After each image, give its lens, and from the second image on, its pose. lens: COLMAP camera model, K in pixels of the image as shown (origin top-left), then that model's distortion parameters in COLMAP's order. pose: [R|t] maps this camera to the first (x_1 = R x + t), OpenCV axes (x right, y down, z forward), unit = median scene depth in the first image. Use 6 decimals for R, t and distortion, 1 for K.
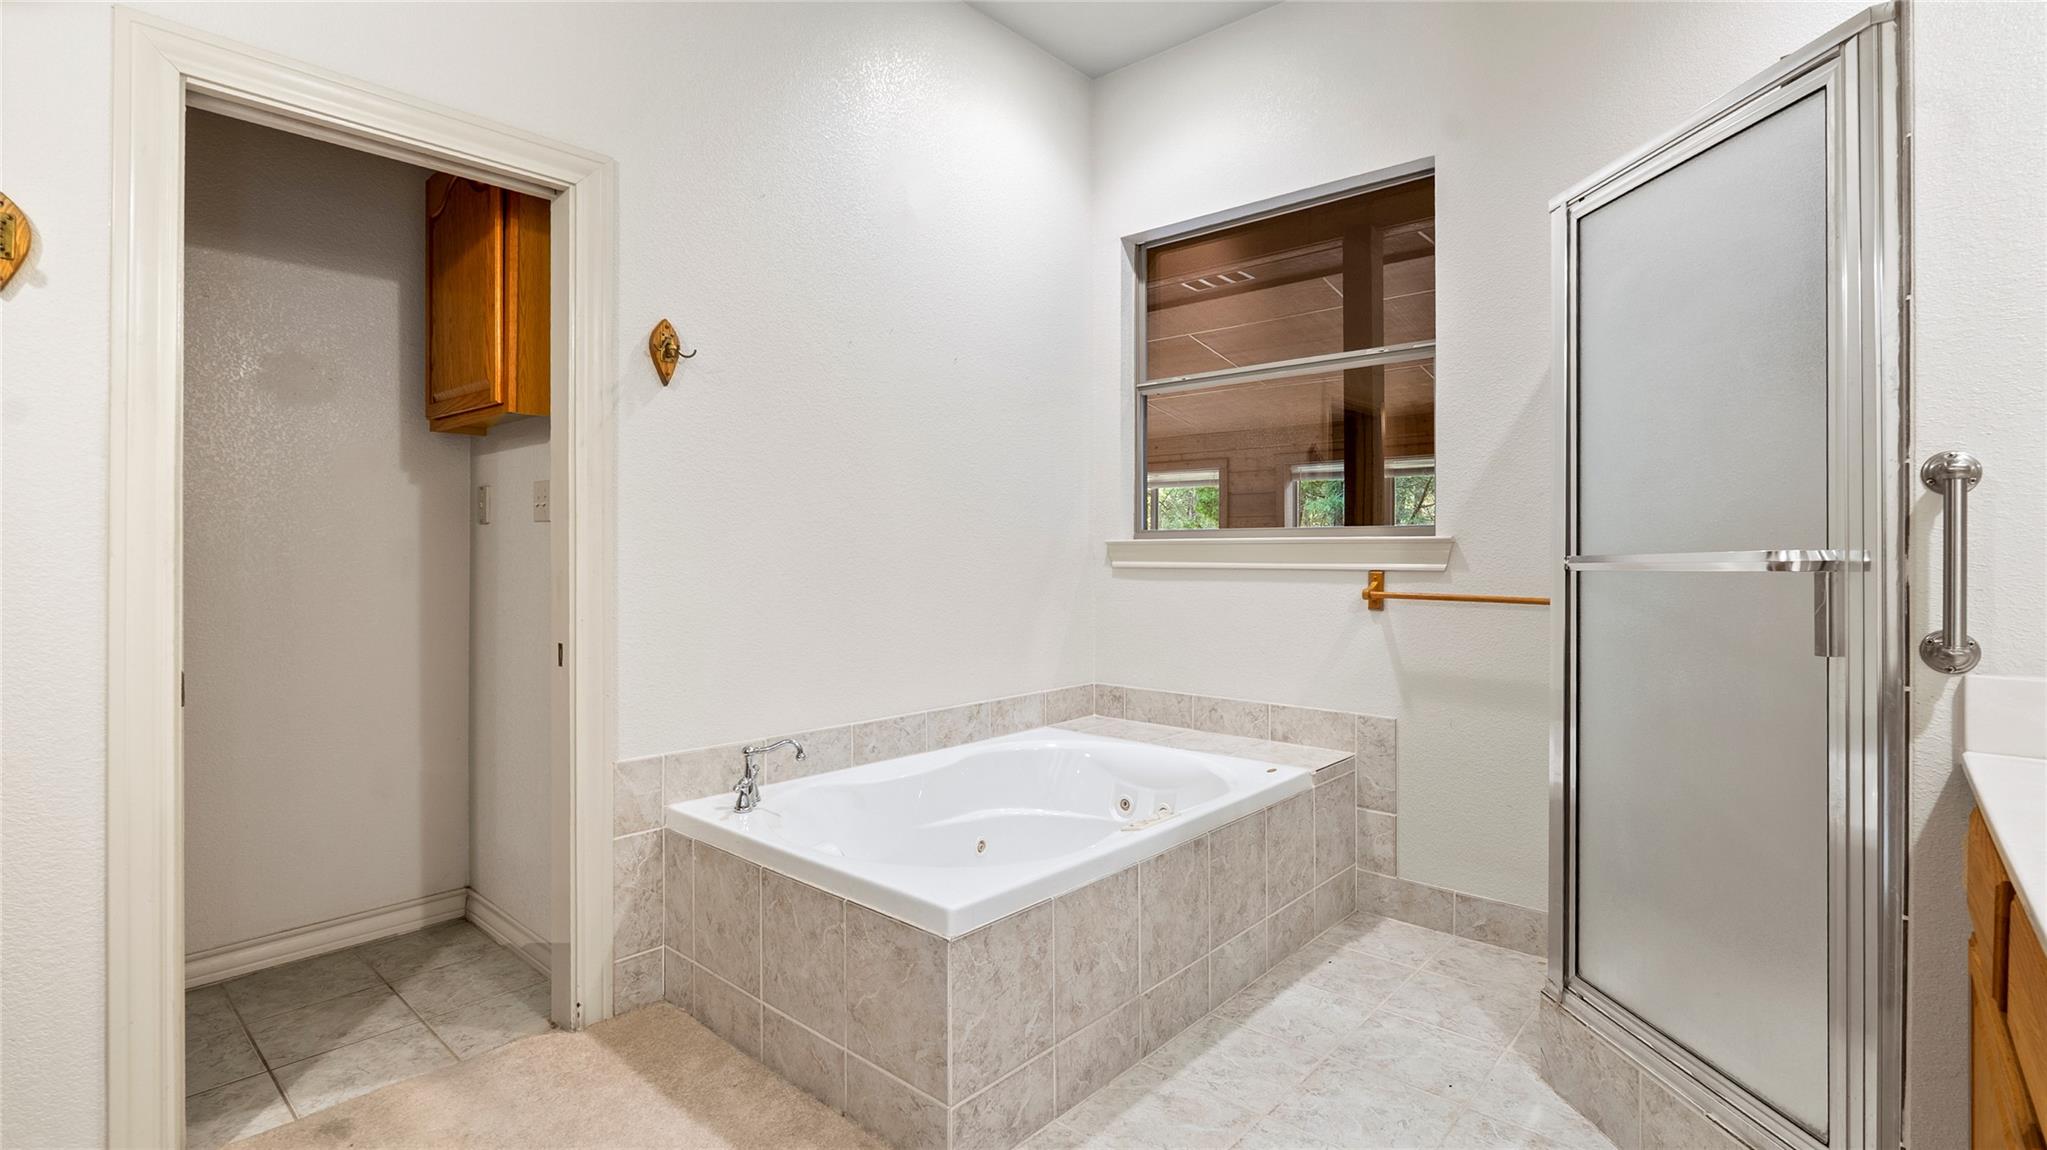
lens RADIAL K [[930.9, 0, 1029.3], [0, 930.9, 579.8], [0, 0, 1]] dist [-0.000514, -0.000363]
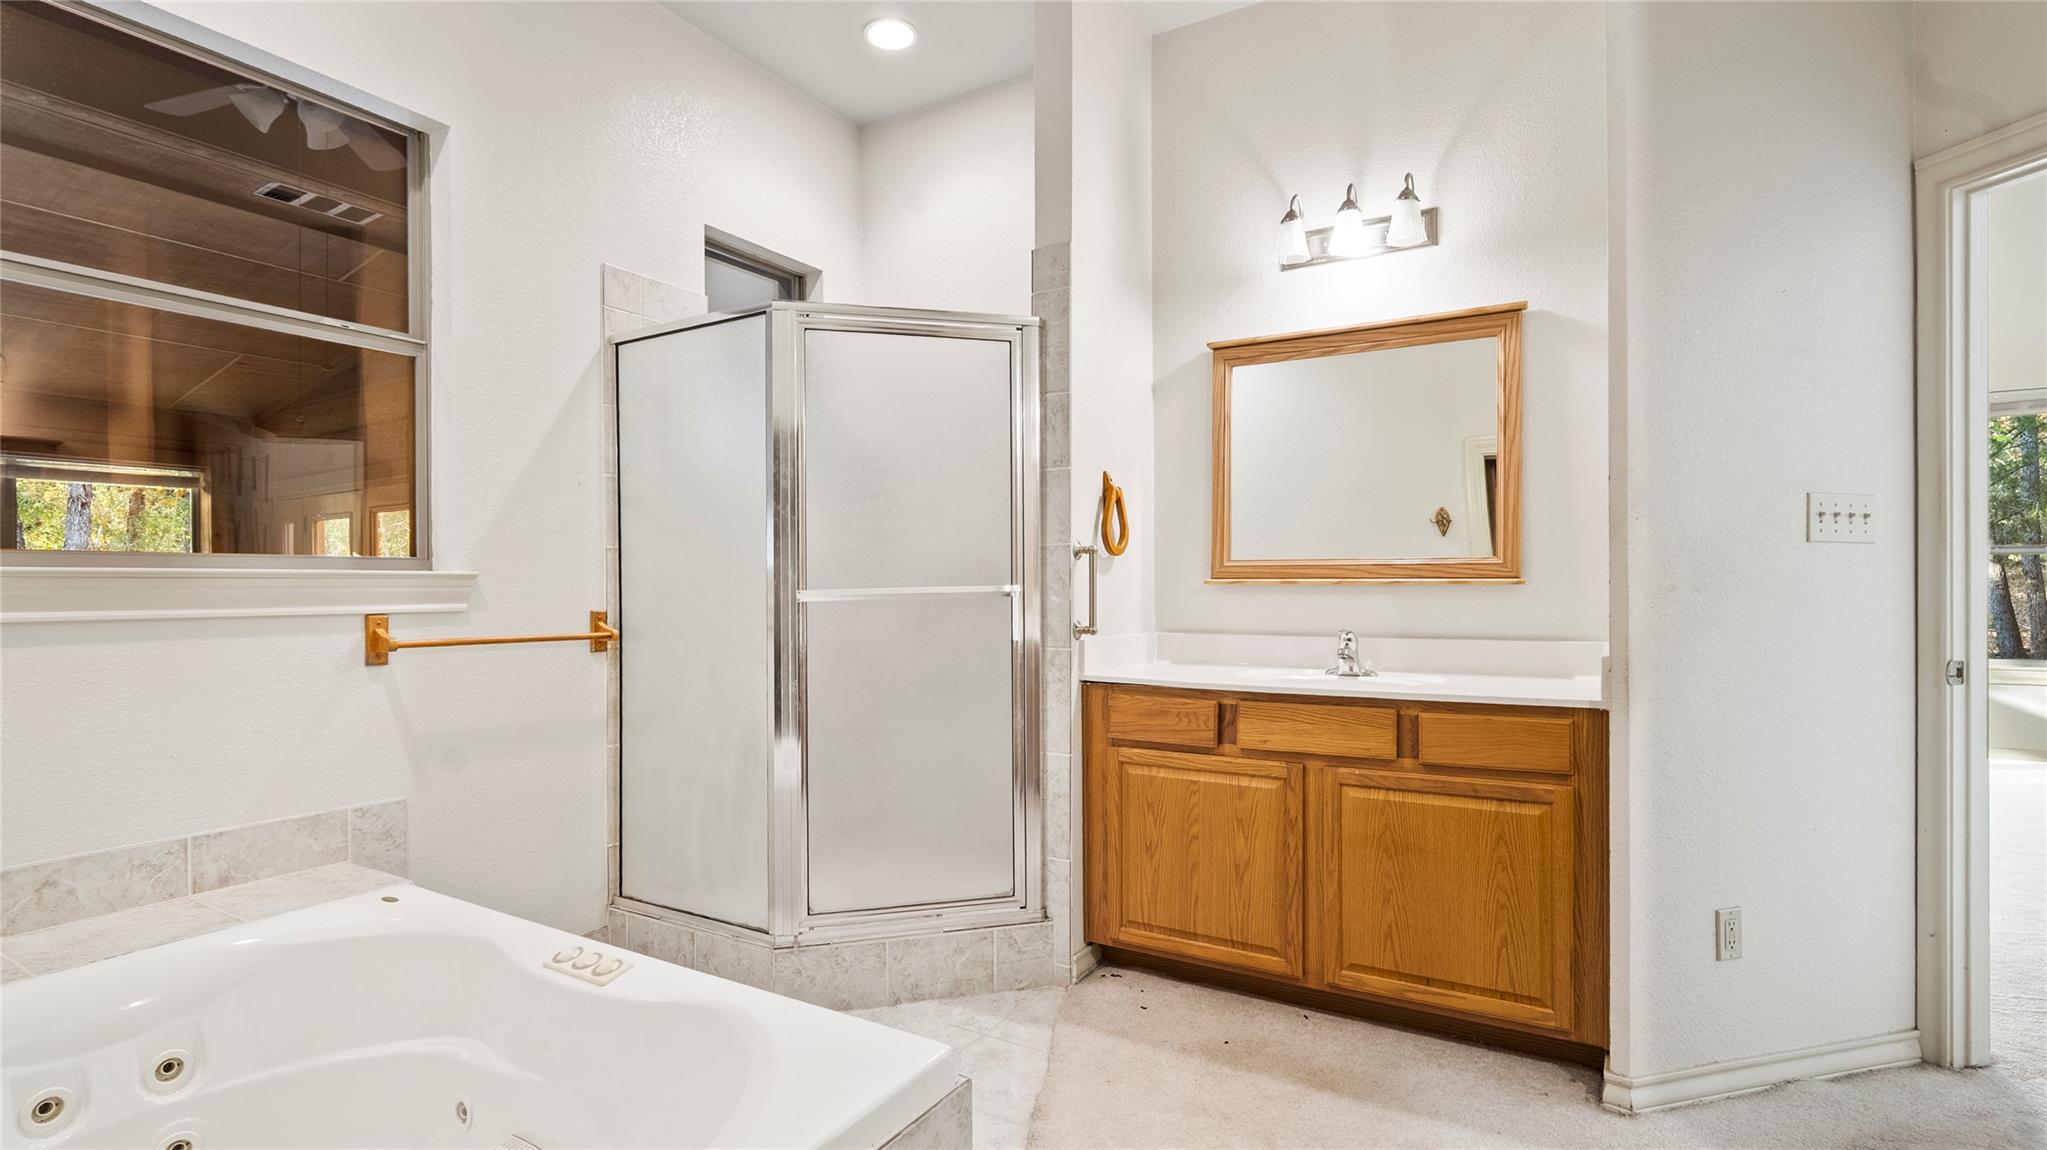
lens RADIAL K [[955.0, 0, 1026.7], [0, 955.0, 593.3], [0, 0, 1]] dist [-0.003457, -0.000312]
pose [[-0.197558, -0.003458, 0.980285, -0.508761], [0.032035, 0.999437, 0.009982, -0.017617], [-0.979768, 0.033375, -0.197336, 0.622017]]
